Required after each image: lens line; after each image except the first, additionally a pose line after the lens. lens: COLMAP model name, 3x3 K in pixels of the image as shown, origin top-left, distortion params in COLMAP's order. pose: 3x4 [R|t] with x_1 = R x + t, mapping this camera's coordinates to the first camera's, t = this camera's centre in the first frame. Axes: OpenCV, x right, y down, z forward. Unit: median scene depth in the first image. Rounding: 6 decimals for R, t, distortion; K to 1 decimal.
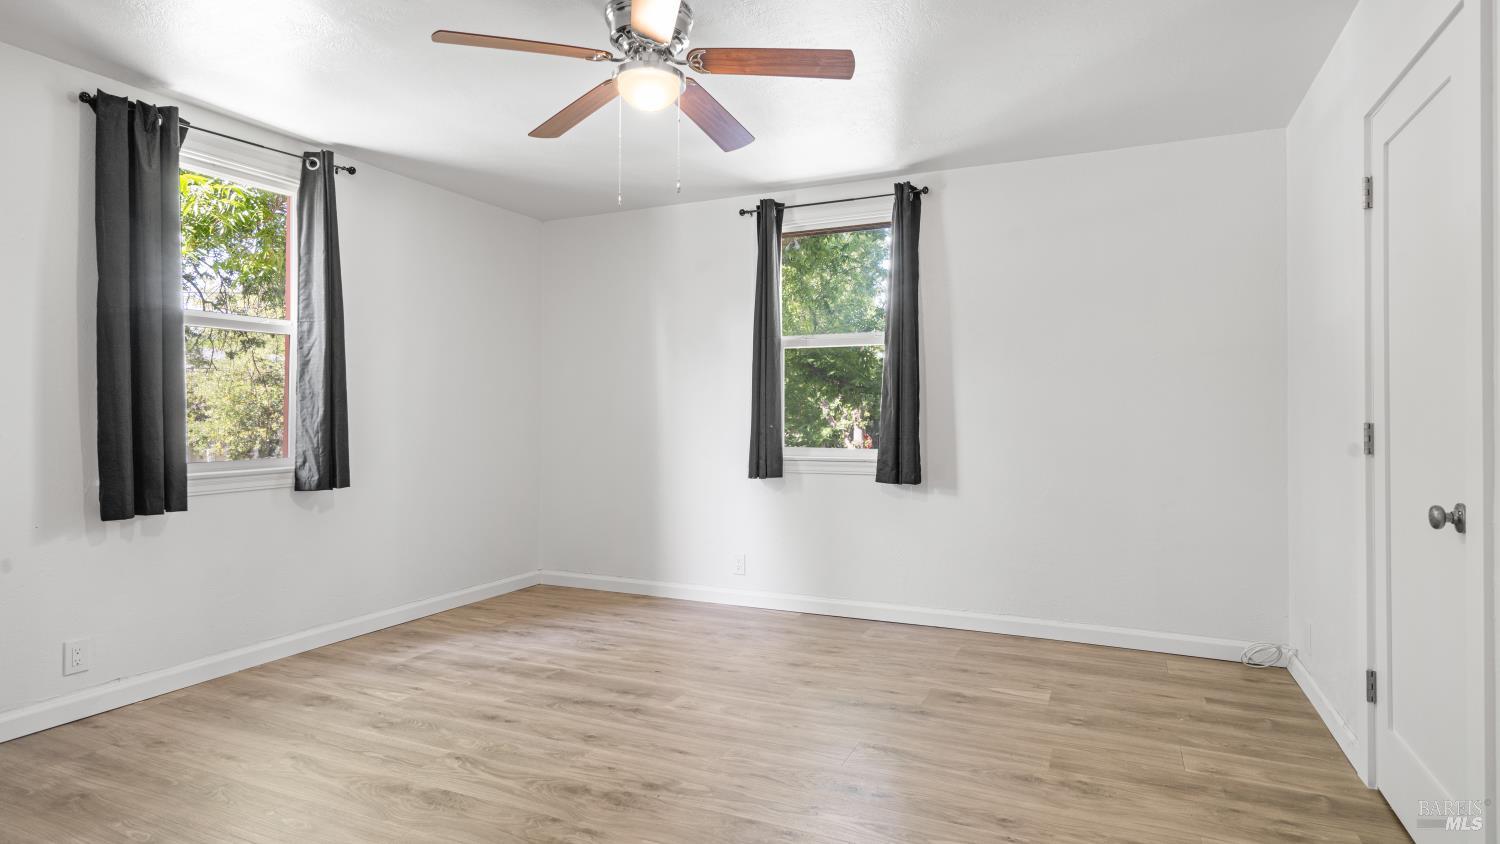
lens RADIAL K [[798.9, 0, 755.3], [0, 798.9, 381.7], [0, 0, 1]] dist [0.003263, 0.001349]
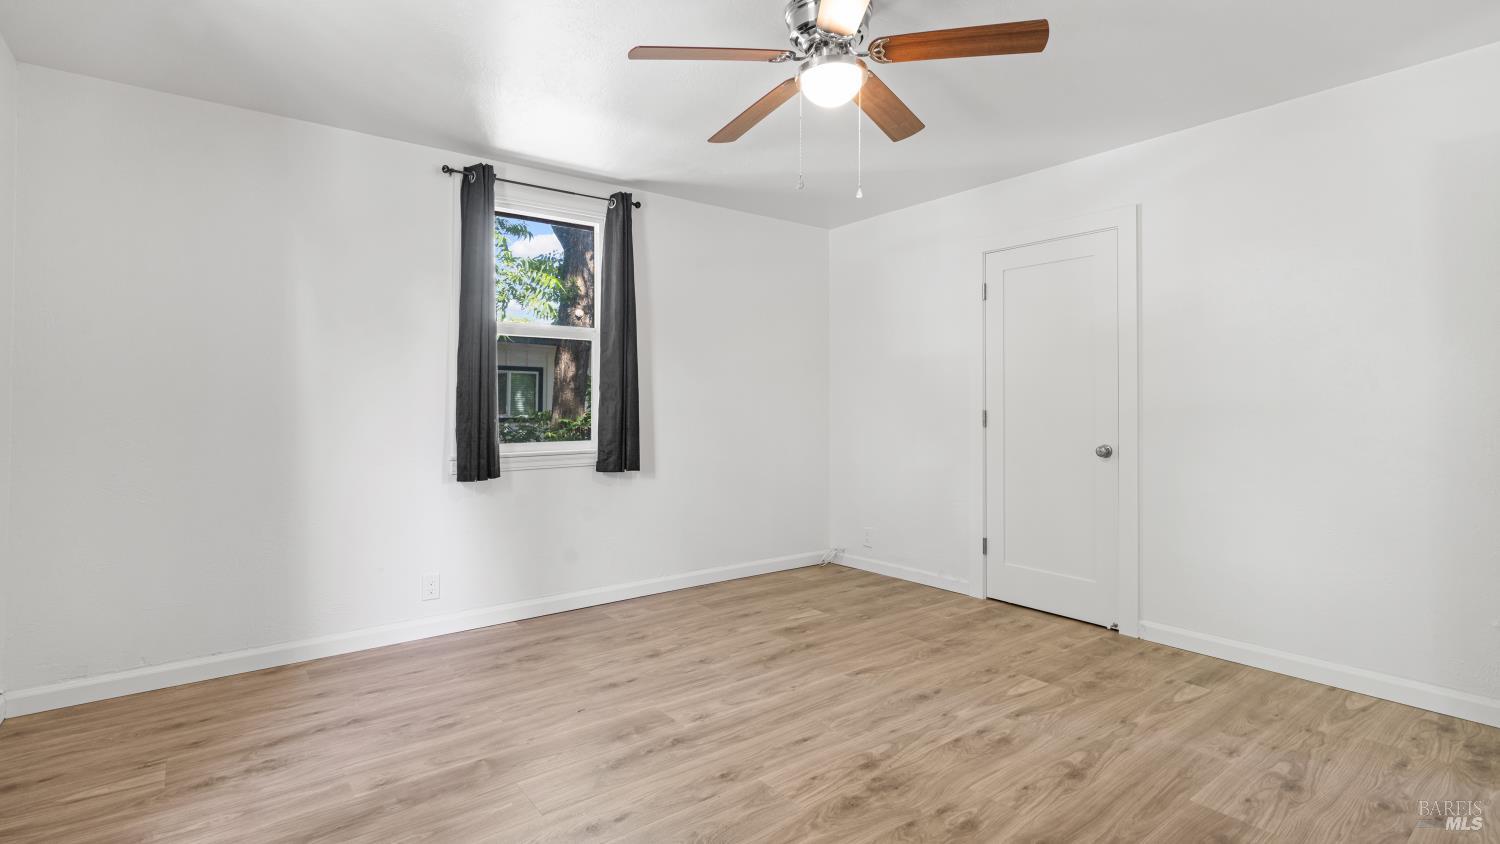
lens RADIAL K [[708.3, 0, 746.6], [0, 708.3, 375.7], [0, 0, 1]] dist [0.000078, 0.000595]
pose [[0.469263, 0.033625, 0.882418, -0.839819], [-0.032966, 0.999245, -0.020546, 0.018694], [-0.882443, -0.019448, 0.470017, 0.582151]]
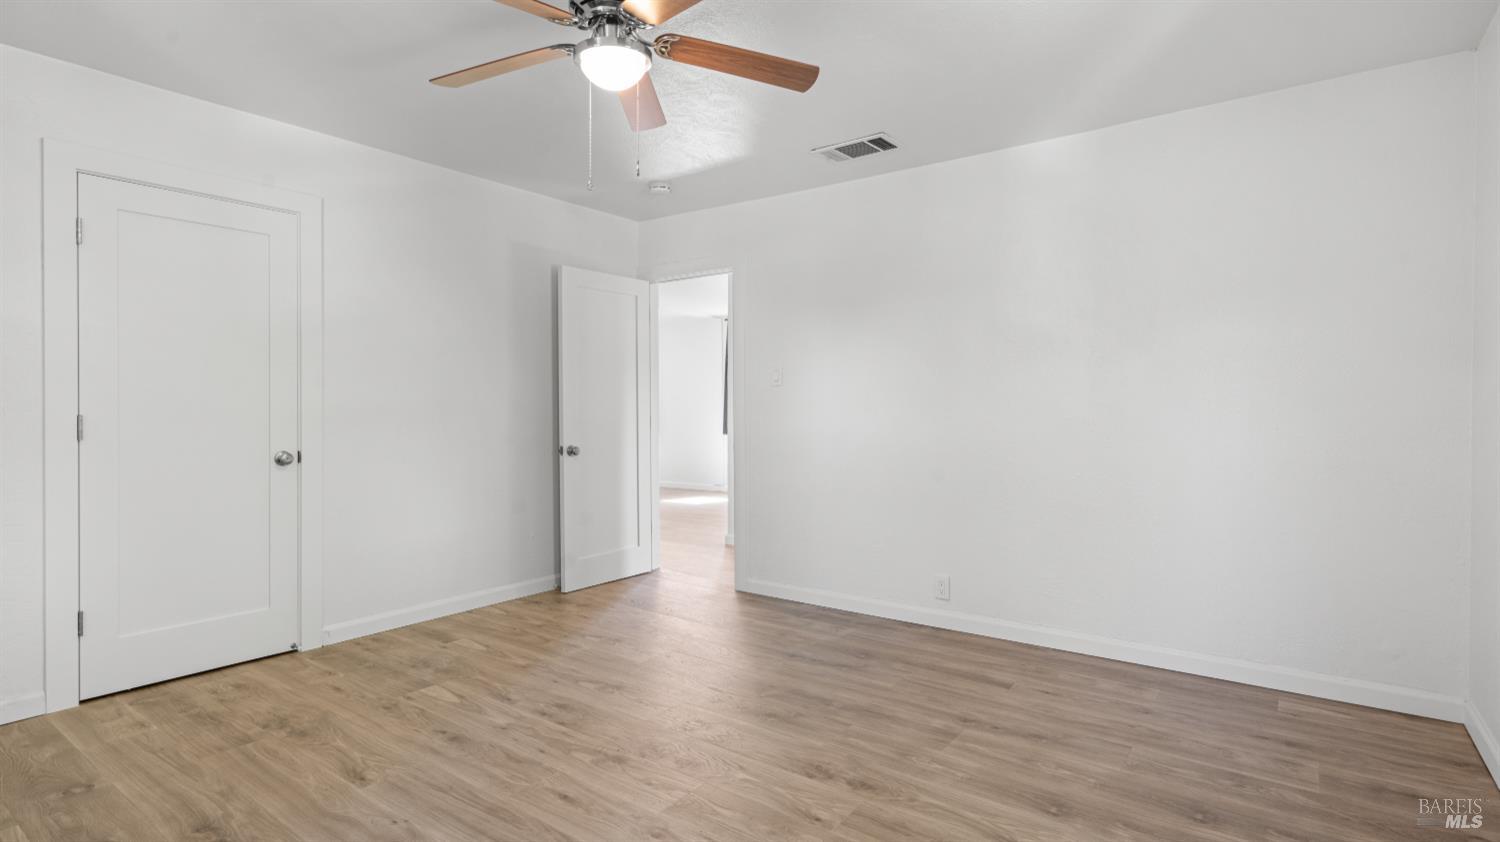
lens RADIAL K [[749.3, 0, 744.0], [0, 749.3, 413.1], [0, 0, 1]] dist [0.002148, 0.000502]
pose [[-0.975096, -0.002335, 0.221769, -0.413446], [-0.008296, 0.999629, -0.025948, 0.058754], [-0.221626, -0.027142, -0.974754, 1.575419]]
